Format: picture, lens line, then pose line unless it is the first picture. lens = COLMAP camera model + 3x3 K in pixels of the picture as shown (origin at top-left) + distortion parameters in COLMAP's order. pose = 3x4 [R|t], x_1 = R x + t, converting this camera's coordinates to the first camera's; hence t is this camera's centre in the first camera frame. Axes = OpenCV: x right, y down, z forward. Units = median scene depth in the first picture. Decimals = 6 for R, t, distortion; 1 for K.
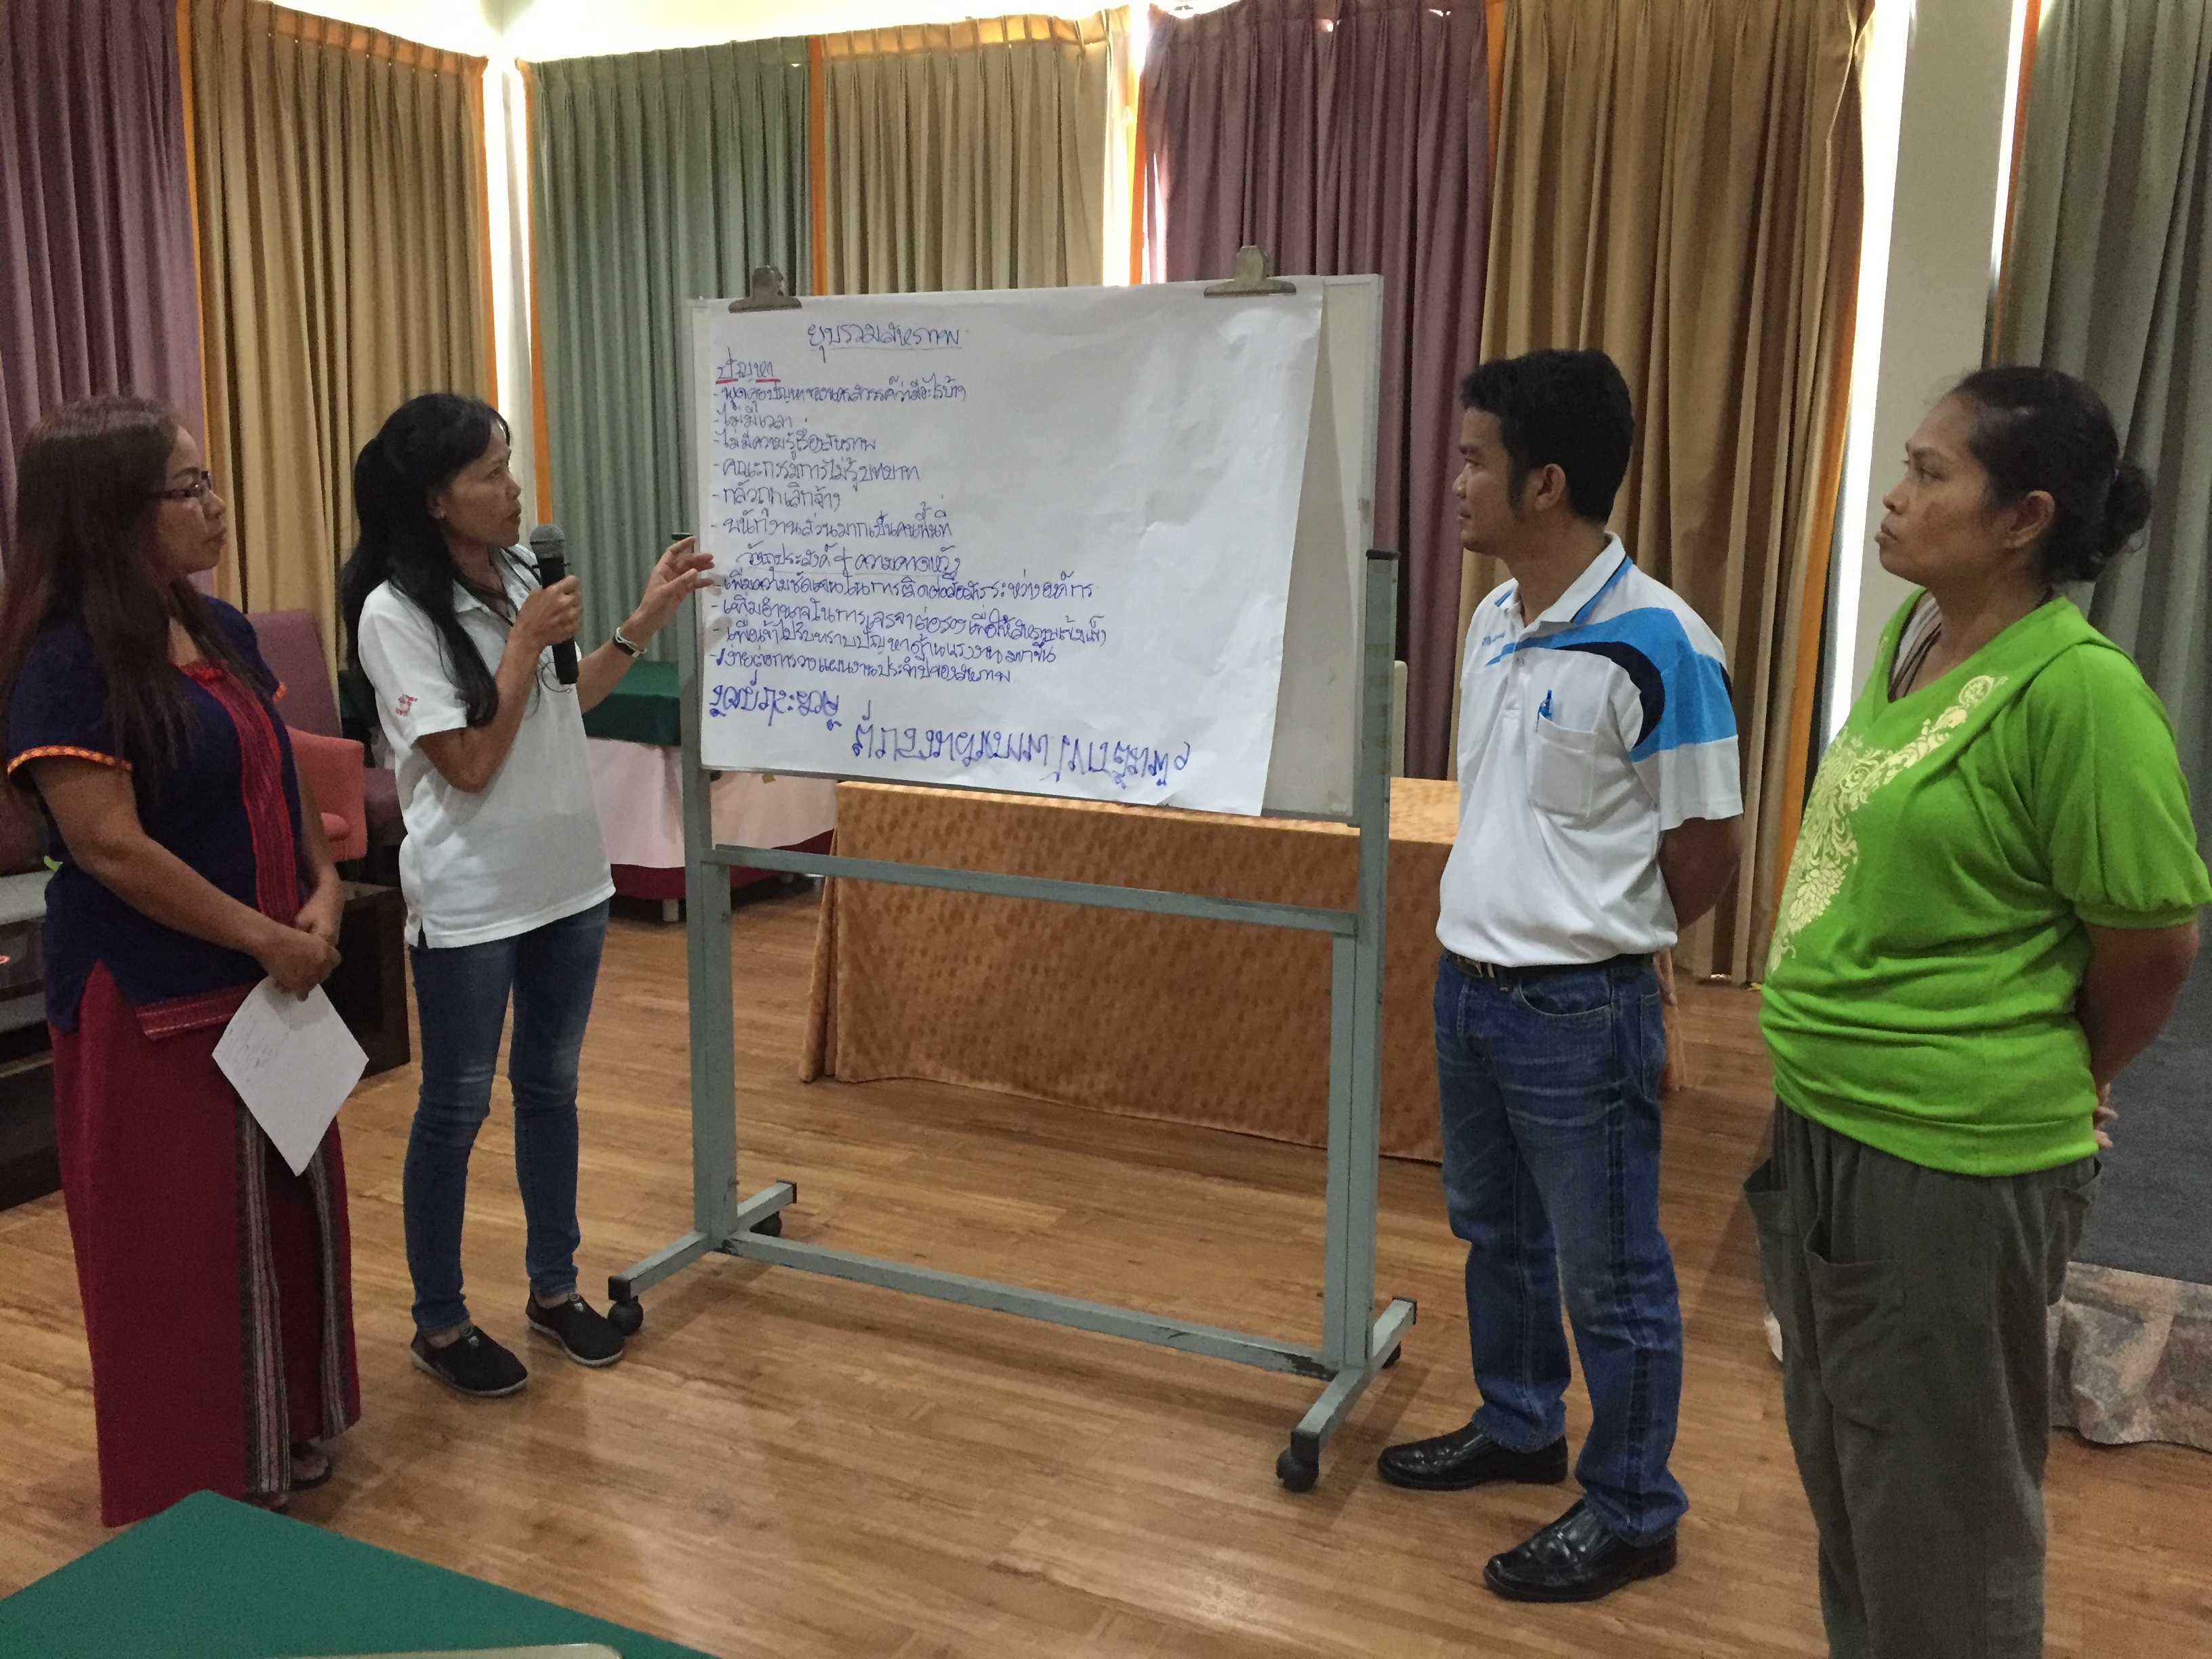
lens RADIAL K [[1846.6, 0, 1103.0], [0, 1846.6, 830.0], [0, 0, 1]] dist [0.045633, -0.082332]
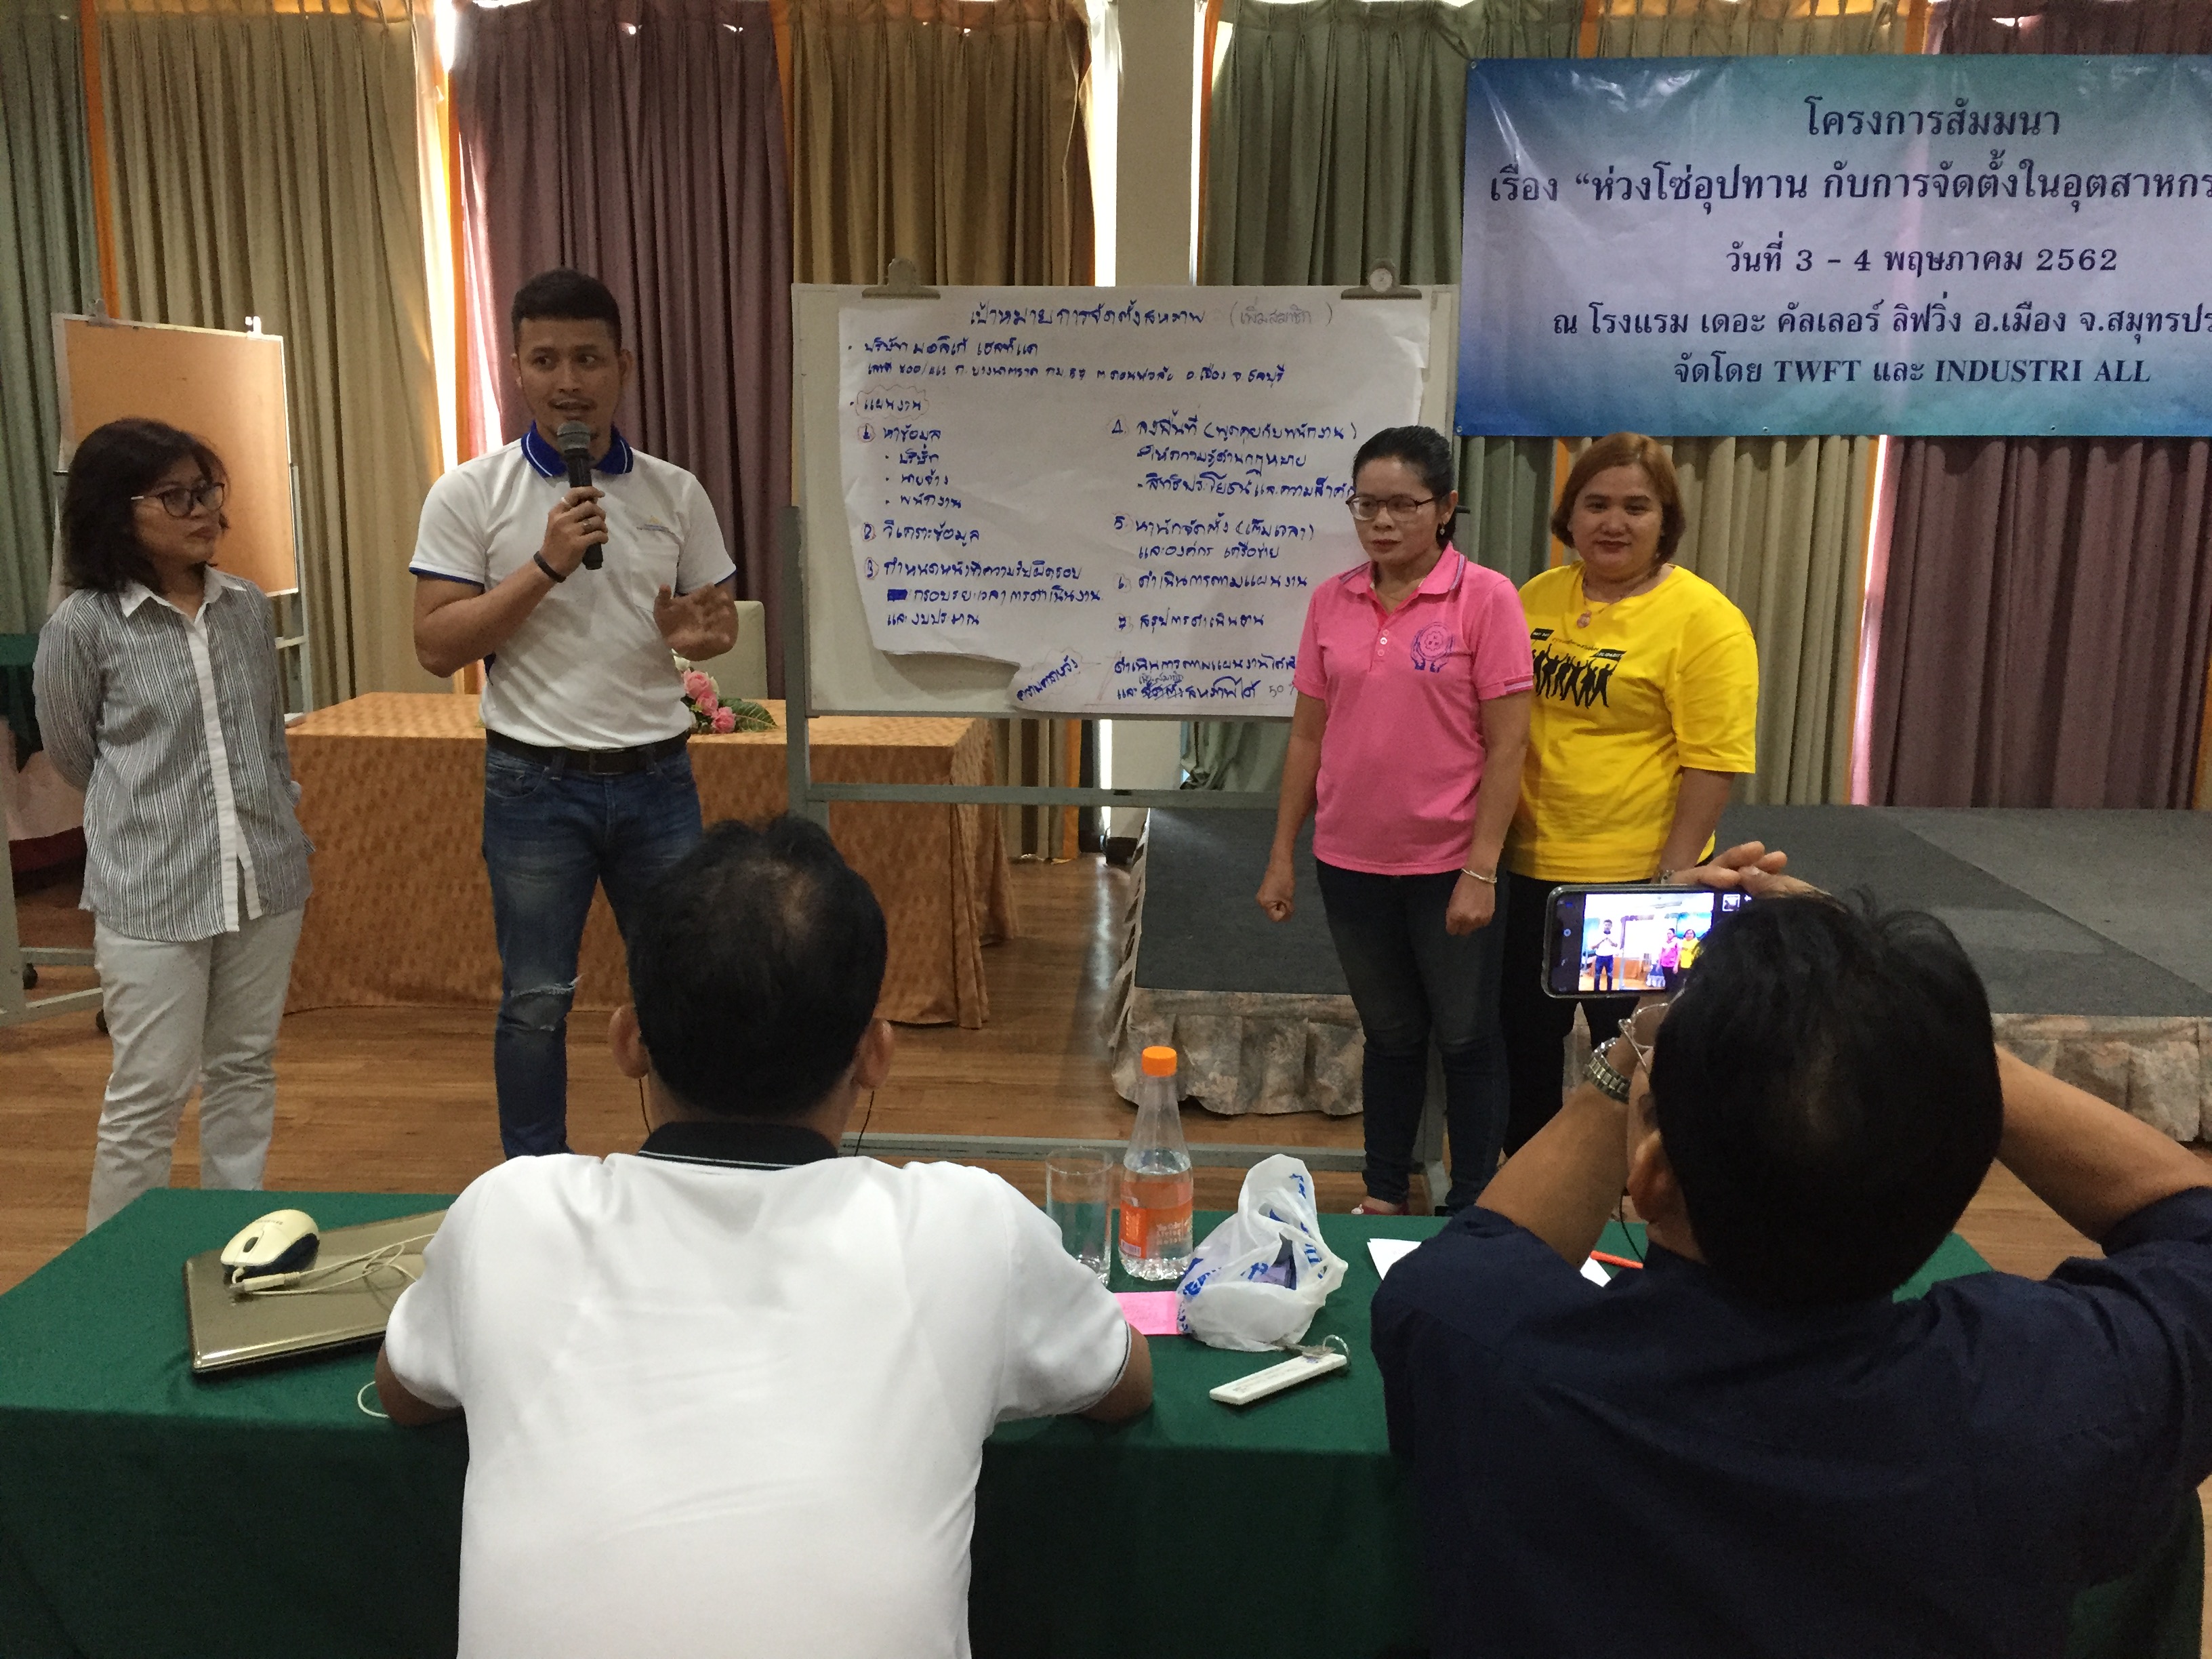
lens RADIAL K [[1846.6, 0, 1103.1], [0, 1846.6, 833.0], [0, 0, 1]] dist [0.045633, -0.082332]
pose [[0.918978, -0.079583, 0.386195, -0.103168], [0.071277, 0.996814, 0.035806, 0.028365], [-0.387814, -0.005378, 0.921722, -0.156670]]
